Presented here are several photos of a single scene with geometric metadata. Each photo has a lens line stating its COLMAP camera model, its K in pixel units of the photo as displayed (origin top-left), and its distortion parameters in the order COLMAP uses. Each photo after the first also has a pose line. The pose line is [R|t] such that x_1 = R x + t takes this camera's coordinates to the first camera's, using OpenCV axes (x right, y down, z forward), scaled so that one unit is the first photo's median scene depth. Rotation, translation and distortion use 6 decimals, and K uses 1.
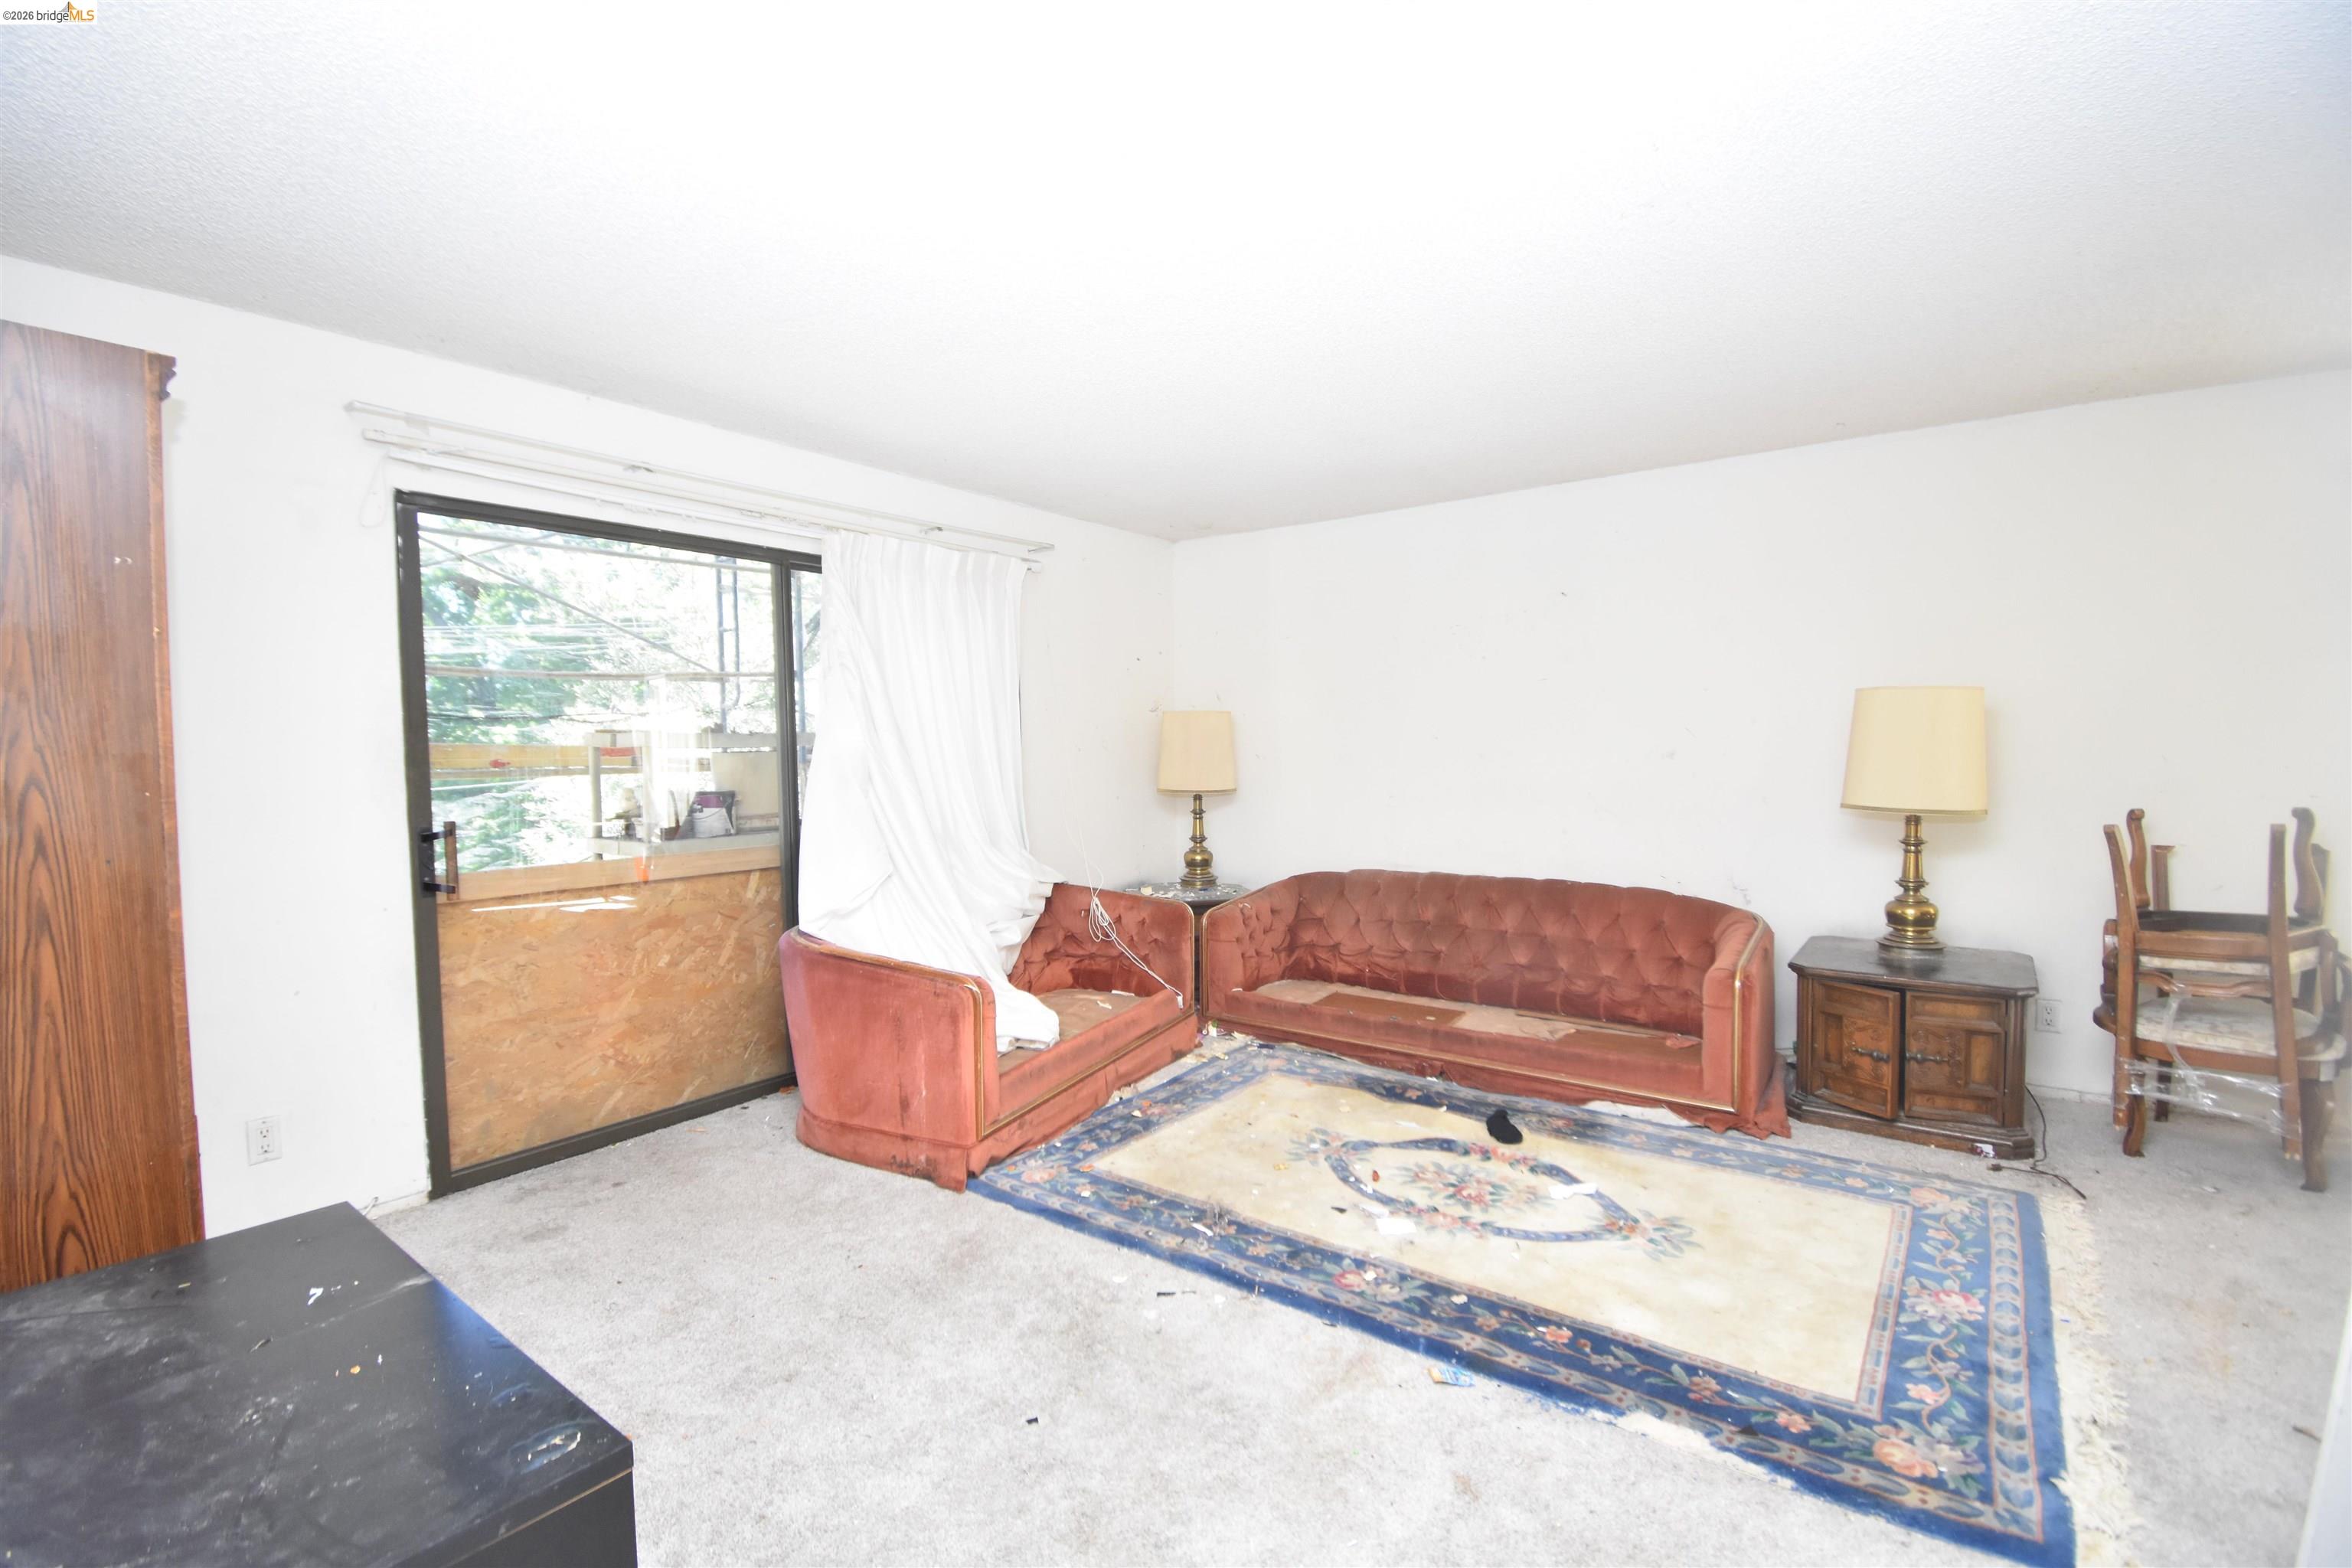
lens RADIAL K [[1037.4, 0, 1161.7], [0, 1037.4, 787.3], [0, 0, 1]] dist [0.000878, -0.003473]
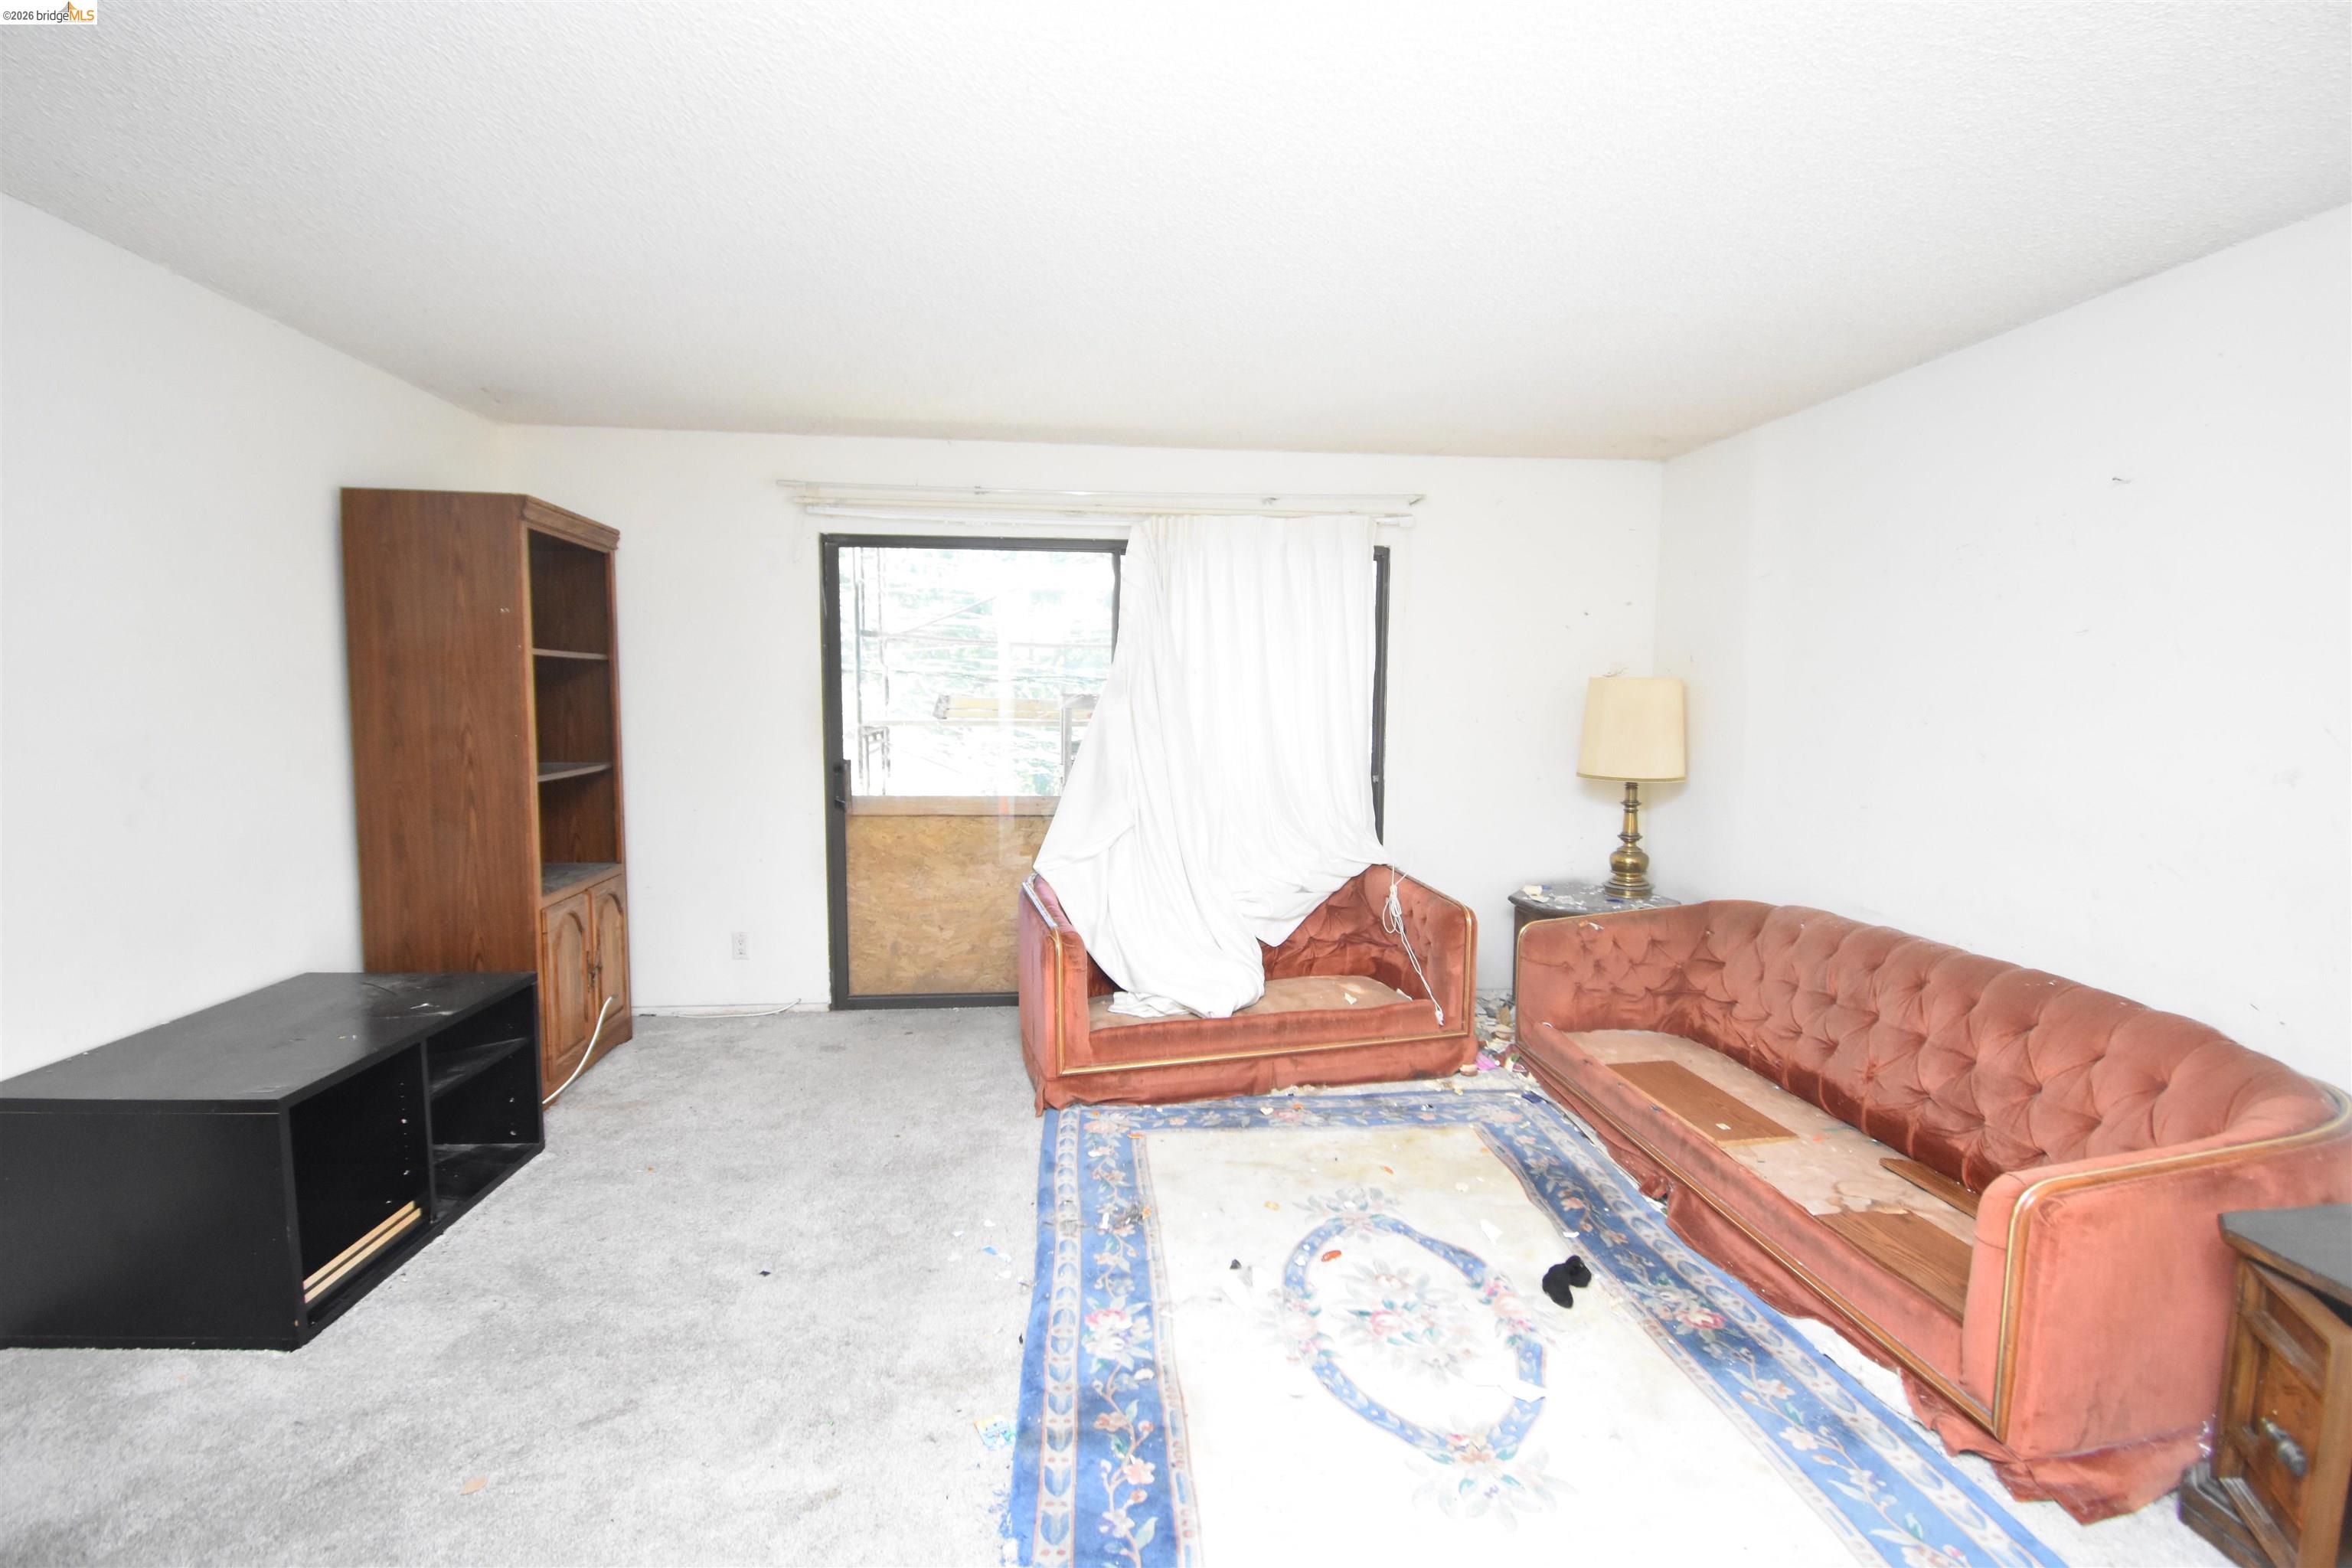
lens RADIAL K [[1037.4, 0, 1151.3], [0, 1037.4, 786.6], [0, 0, 1]] dist [0.000878, -0.003473]
pose [[0.670952, 0.082103, -0.736942, 0.564411], [-0.048056, 0.996576, 0.067277, -0.039165], [0.739942, -0.009725, 0.672600, 0.277352]]
